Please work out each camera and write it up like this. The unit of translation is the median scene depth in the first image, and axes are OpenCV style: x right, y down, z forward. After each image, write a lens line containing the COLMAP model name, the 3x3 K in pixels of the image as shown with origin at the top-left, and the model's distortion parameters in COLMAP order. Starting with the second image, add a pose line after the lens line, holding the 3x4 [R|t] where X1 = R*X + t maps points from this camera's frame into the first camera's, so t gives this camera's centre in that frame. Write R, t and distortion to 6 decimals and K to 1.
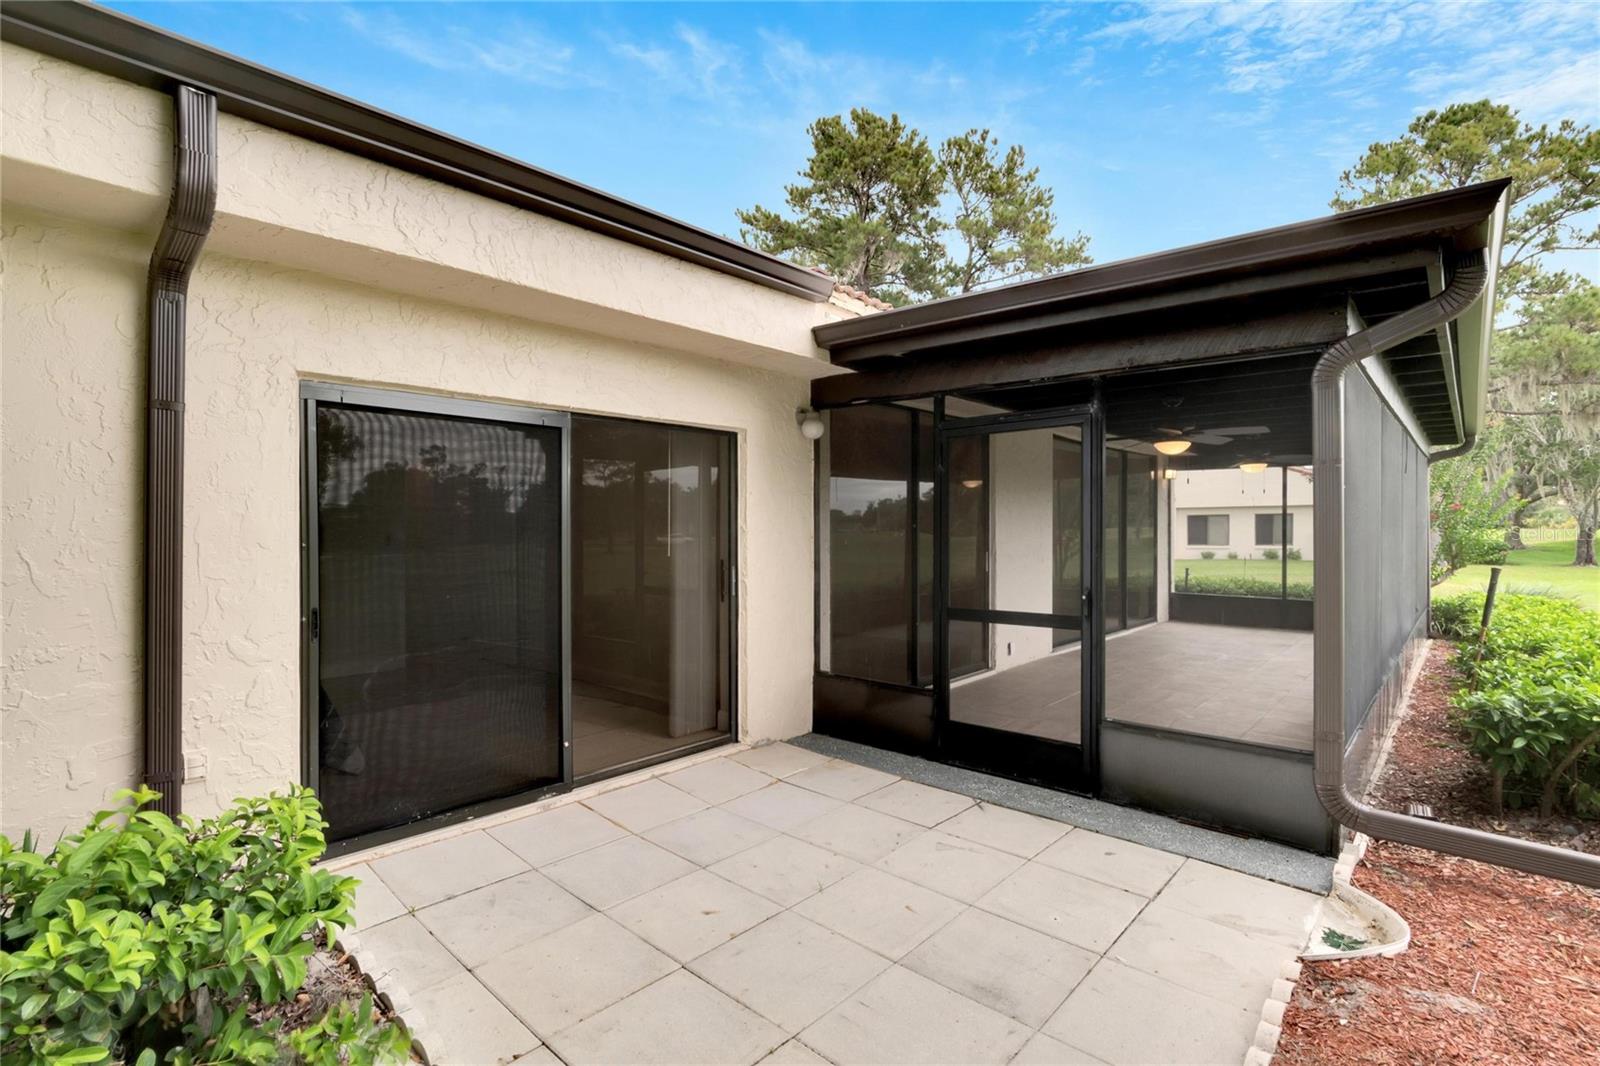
lens RADIAL K [[727.3, 0, 786.6], [0, 727.3, 533.2], [0, 0, 1]] dist [-0.000568, 0.000380]
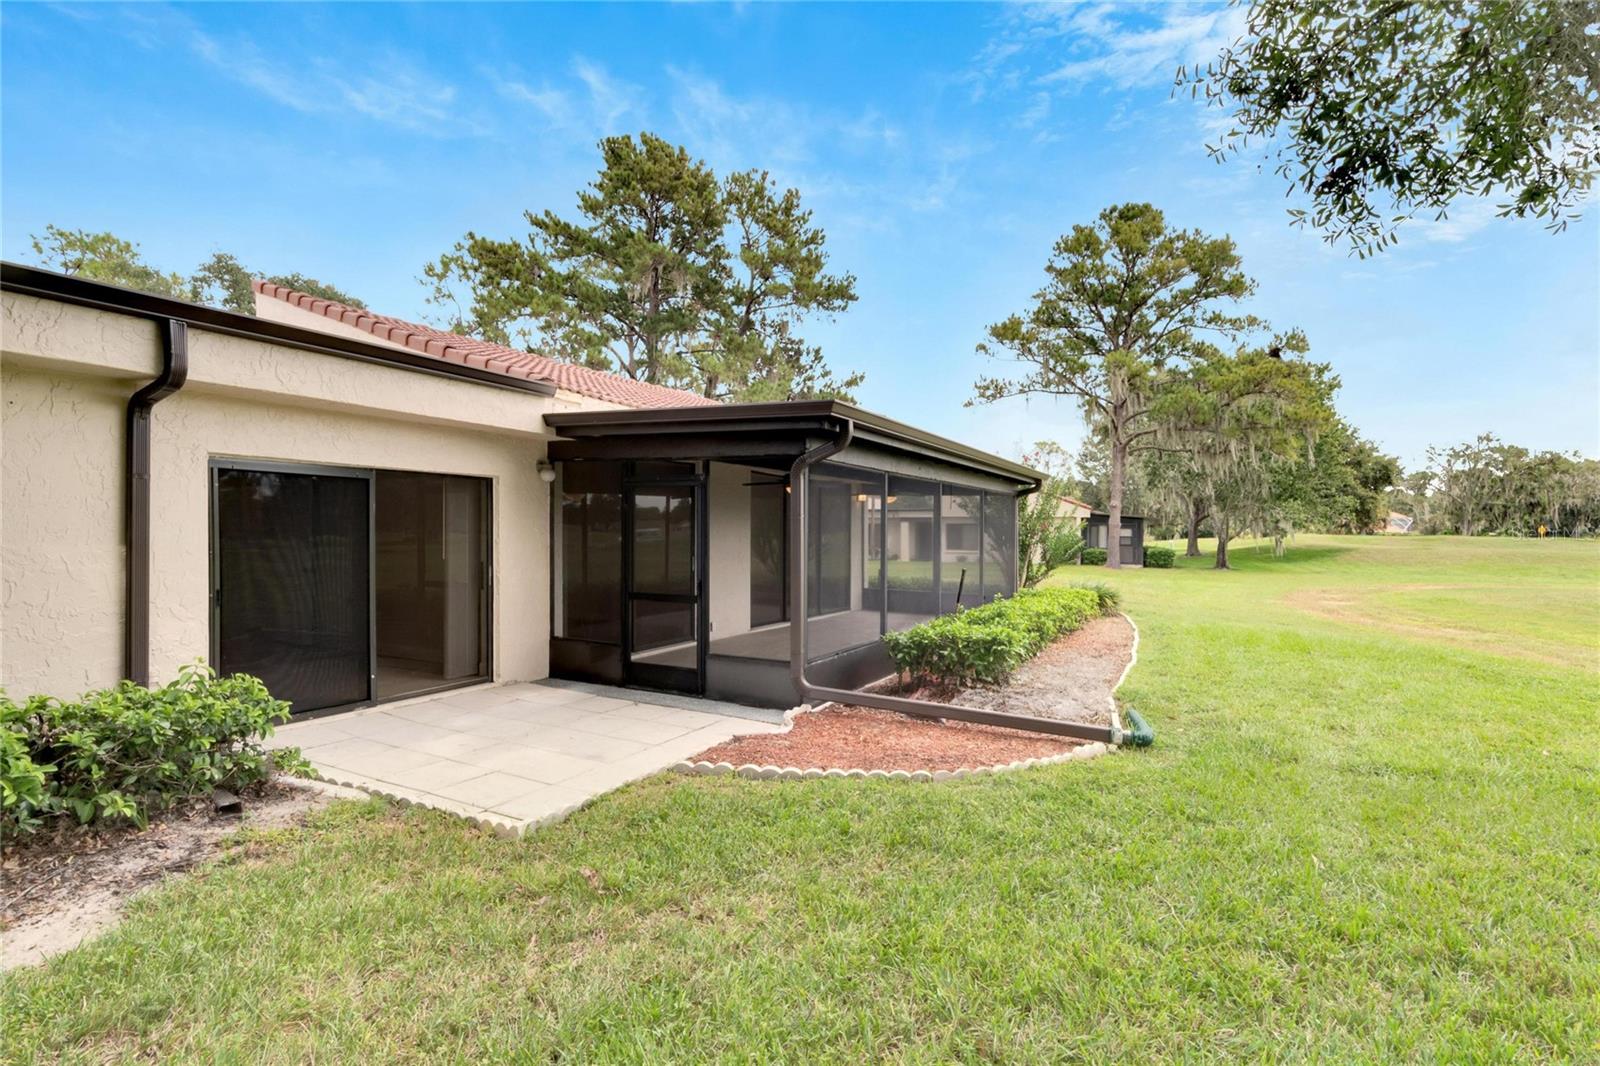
lens RADIAL K [[762.1, 0, 805.9], [0, 762.1, 555.7], [0, 0, 1]] dist [-0.012784, -0.000145]
pose [[0.962686, 0.005492, 0.270563, 0.025741], [-0.013279, 0.999548, 0.026956, -0.005482], [-0.270293, -0.029543, 0.962325, -0.137059]]
